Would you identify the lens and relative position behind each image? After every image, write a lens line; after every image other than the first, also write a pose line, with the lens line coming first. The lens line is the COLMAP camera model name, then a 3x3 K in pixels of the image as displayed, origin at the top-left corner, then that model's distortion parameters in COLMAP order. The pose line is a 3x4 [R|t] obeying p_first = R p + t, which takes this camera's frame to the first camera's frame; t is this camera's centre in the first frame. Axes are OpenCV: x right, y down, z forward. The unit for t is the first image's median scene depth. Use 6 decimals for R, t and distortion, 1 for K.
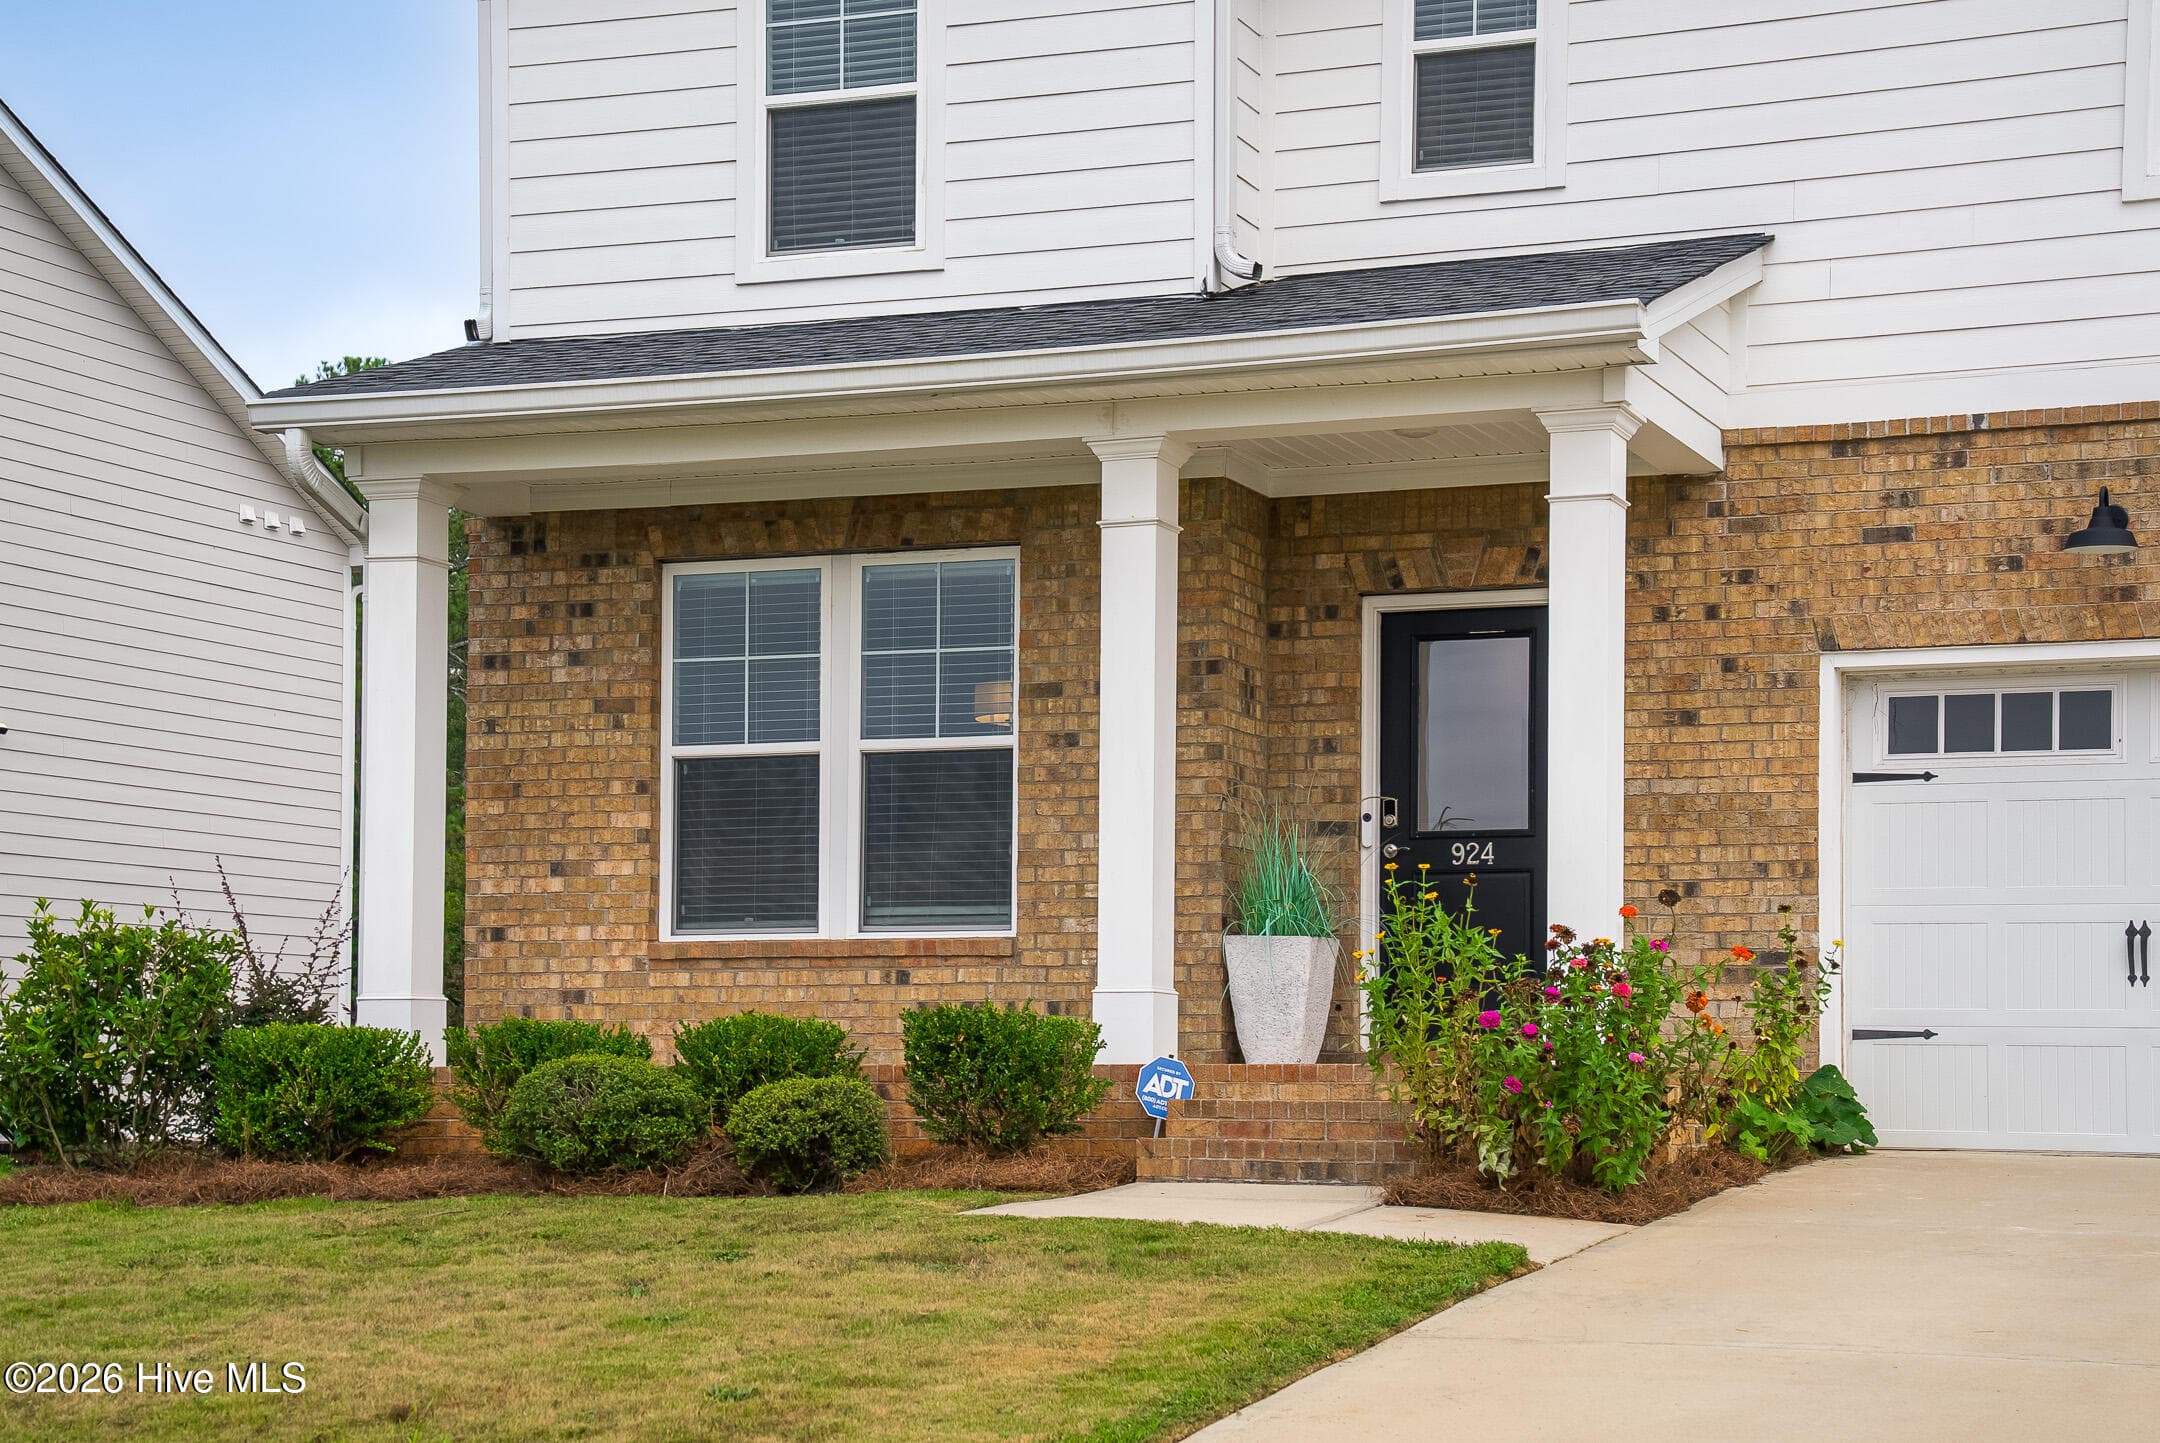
lens RADIAL K [[3721.3, 0, 1230.7], [0, 3721.3, 938.8], [0, 0, 1]] dist [0.270233, 0.128880]
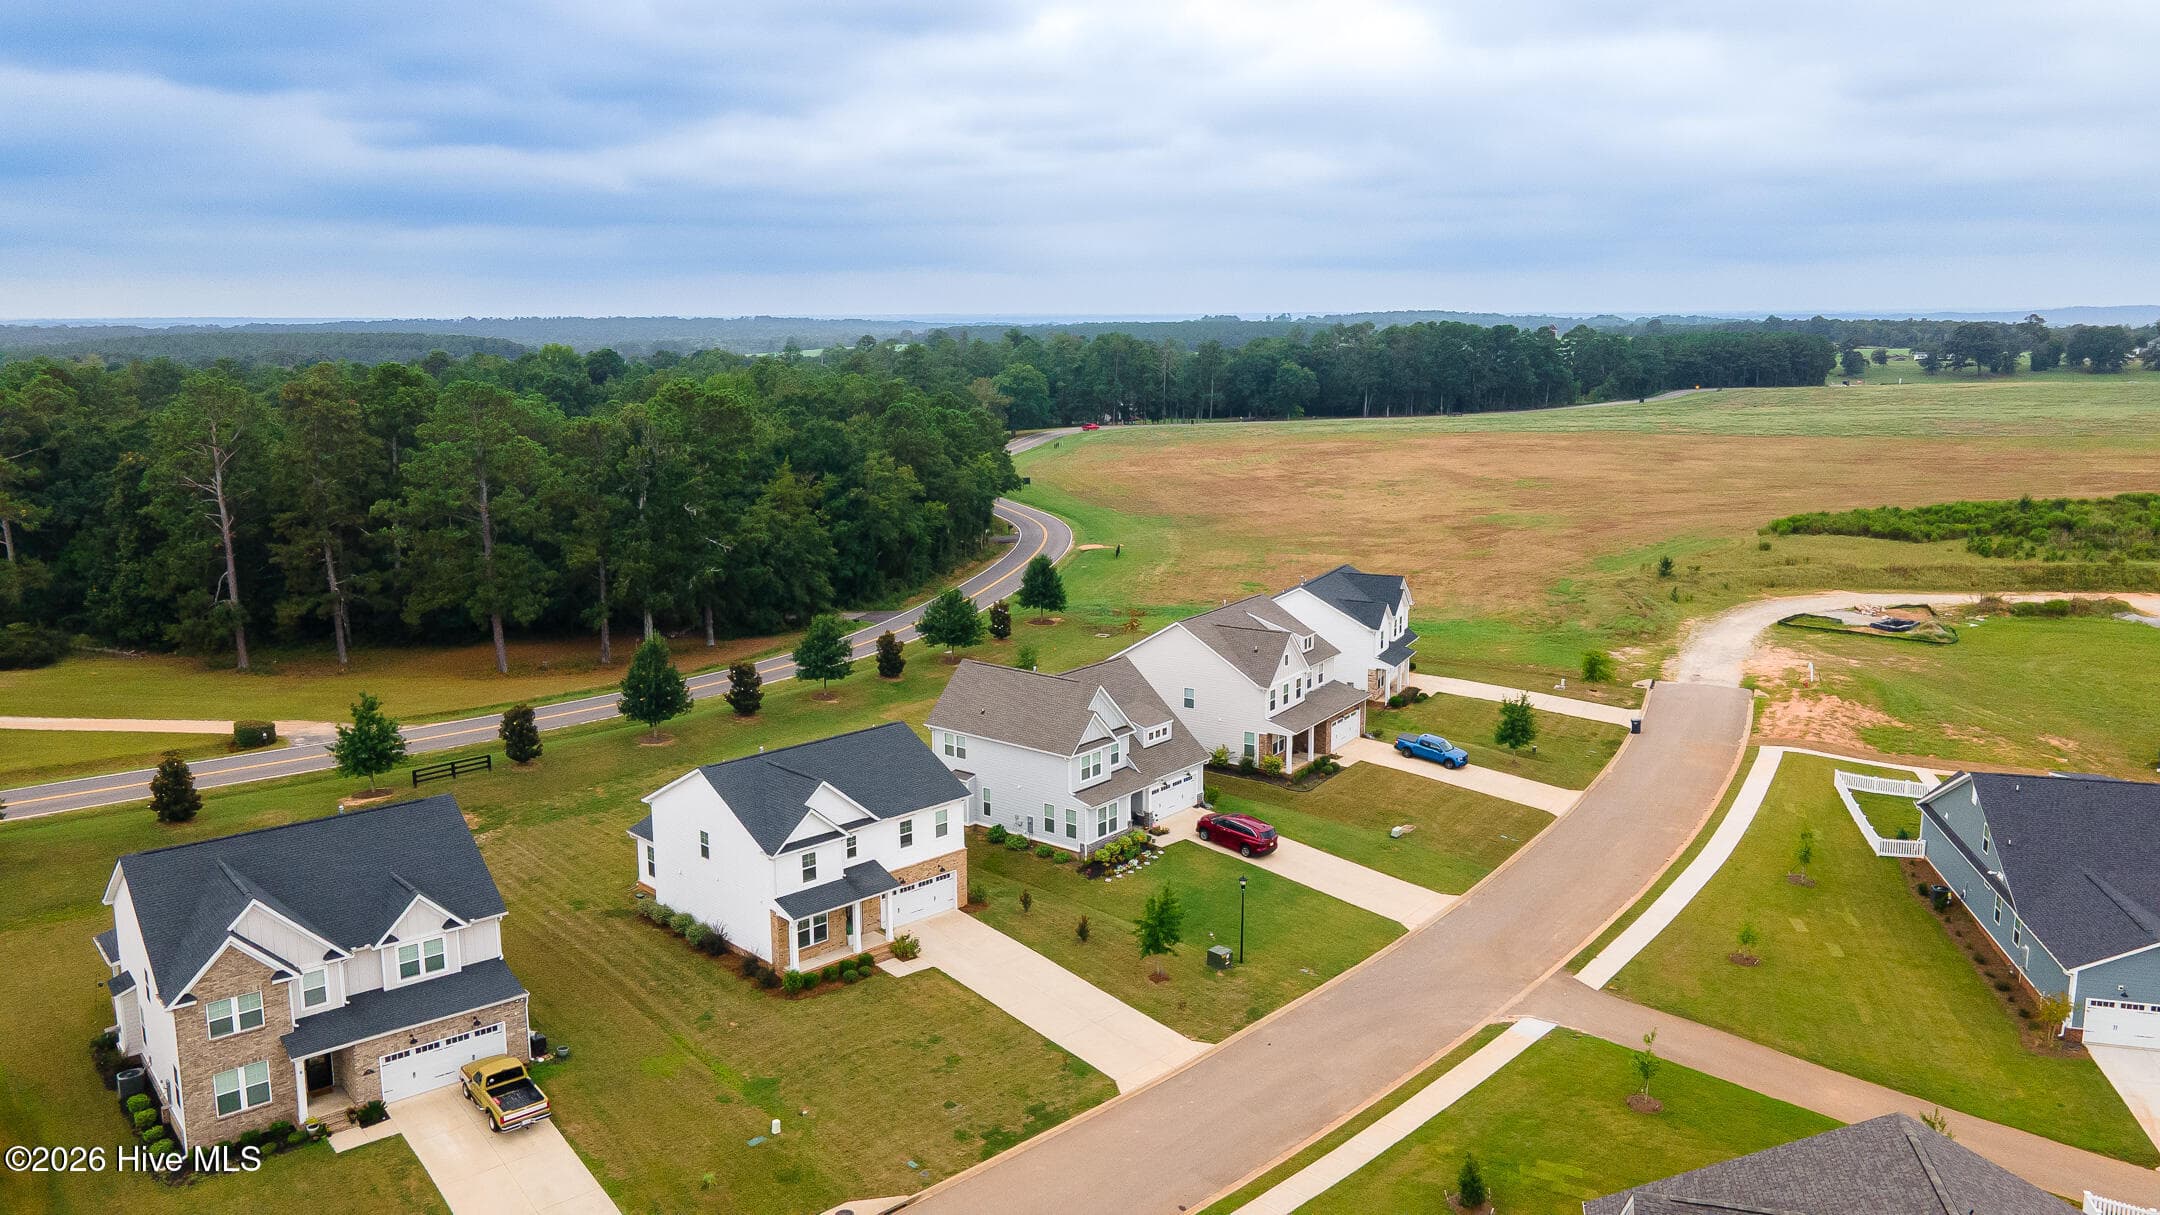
lens RADIAL K [[1576.7, 0, 1080.0], [0, 1576.7, 607.5], [0, 0, 1]] dist [0.021357, 0.046393]
pose [[0.431187, -0.179543, 0.884218, -3.665307], [-0.043210, 0.974767, 0.219001, -1.996684], [-0.901227, -0.132637, 0.412550, -1.422081]]
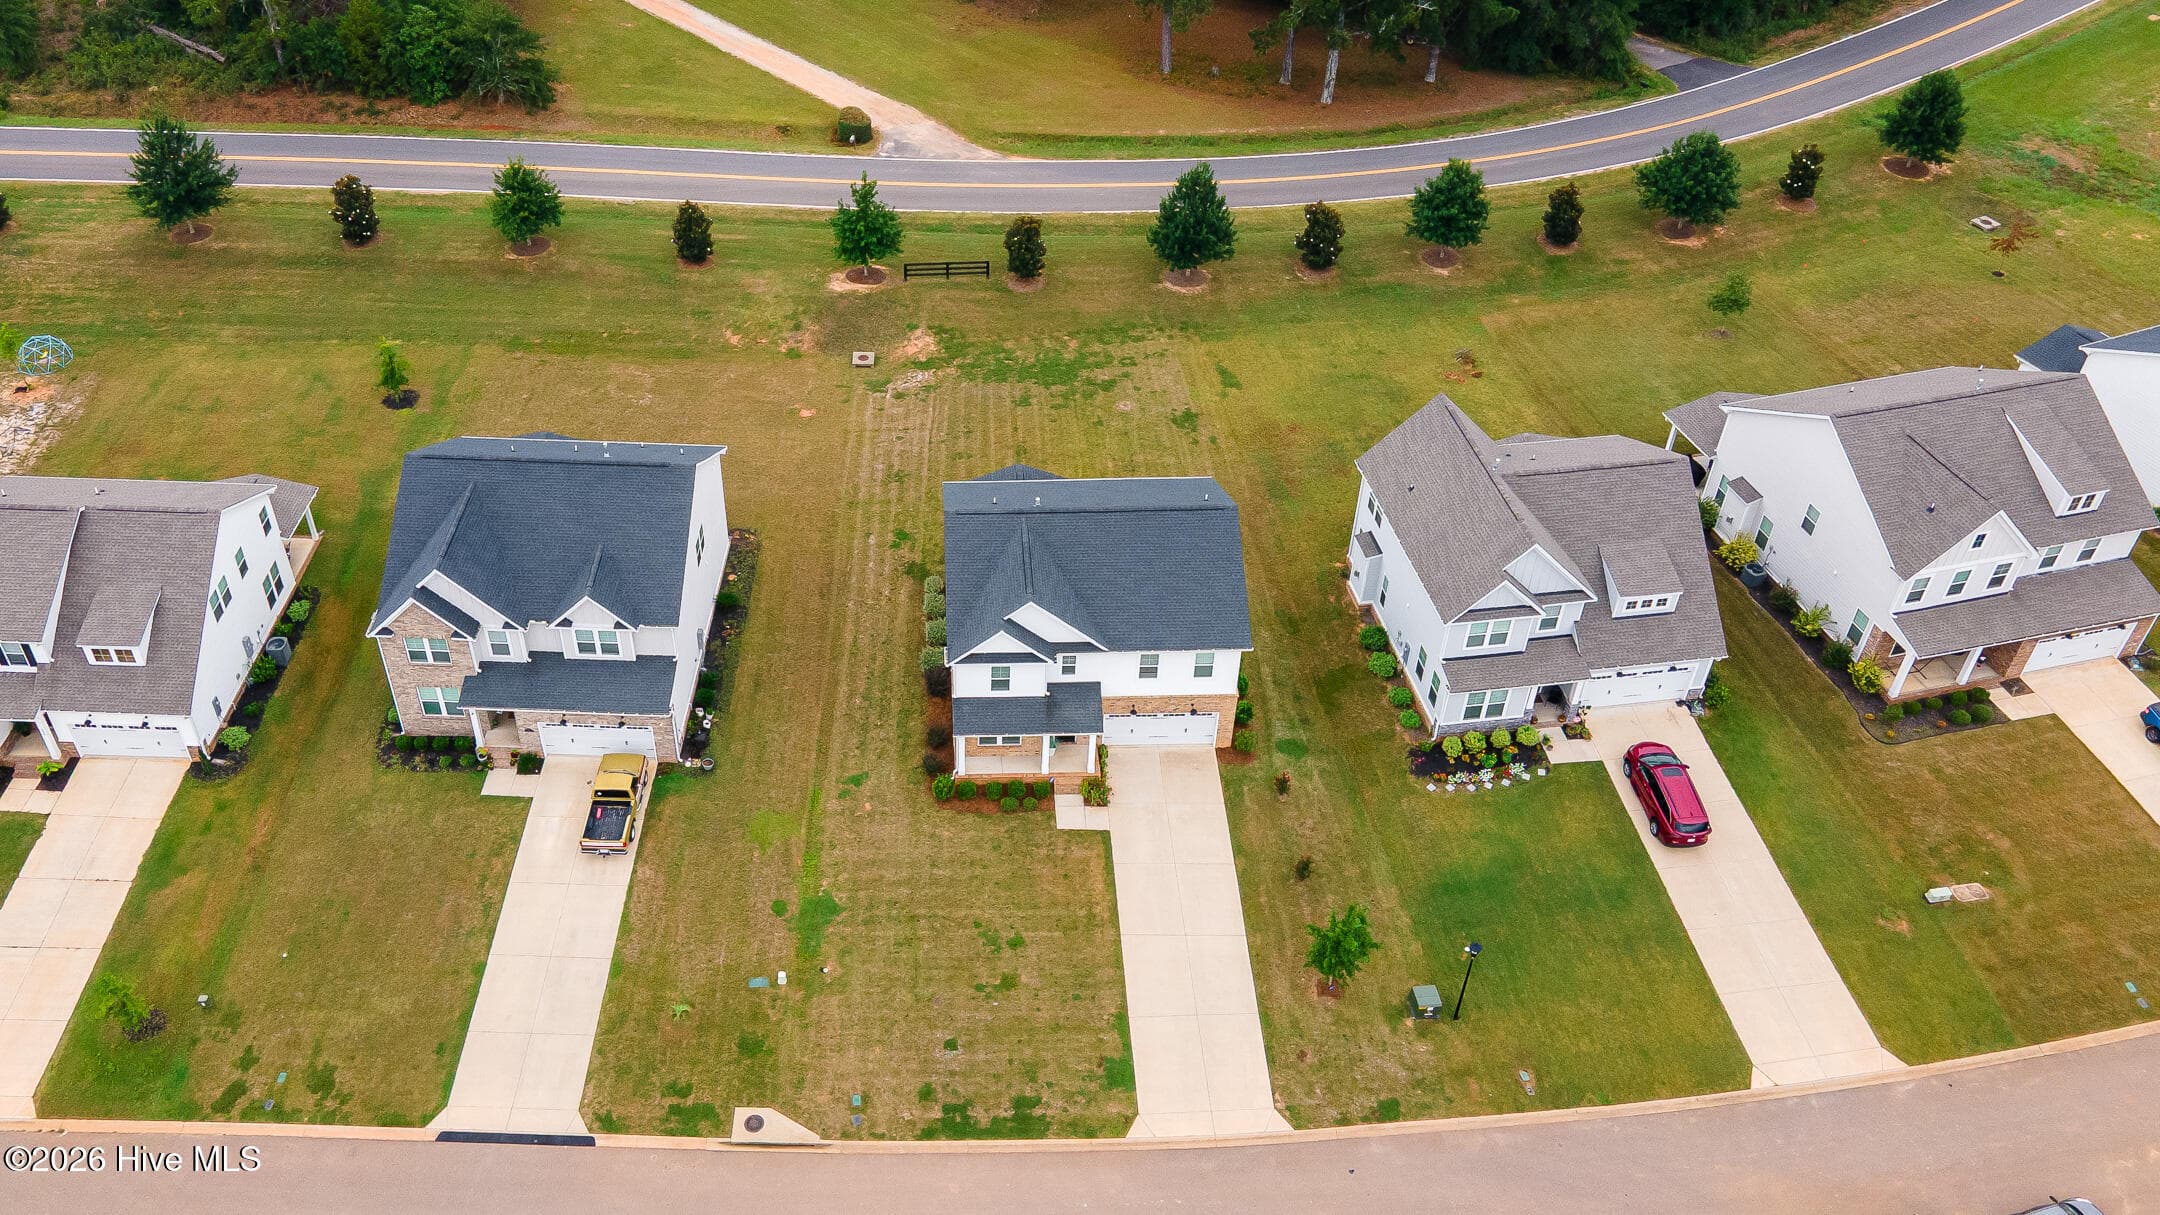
lens RADIAL K [[1764.6, 0, 956.8], [0, 1764.6, 537.4], [0, 0, 1]] dist [0.039409, 0.006080]
pose [[0.926616, -0.244316, 0.285820, -1.387827], [-0.012355, 0.739945, 0.672554, -3.470098], [-0.375806, -0.626730, 0.682626, -1.694273]]
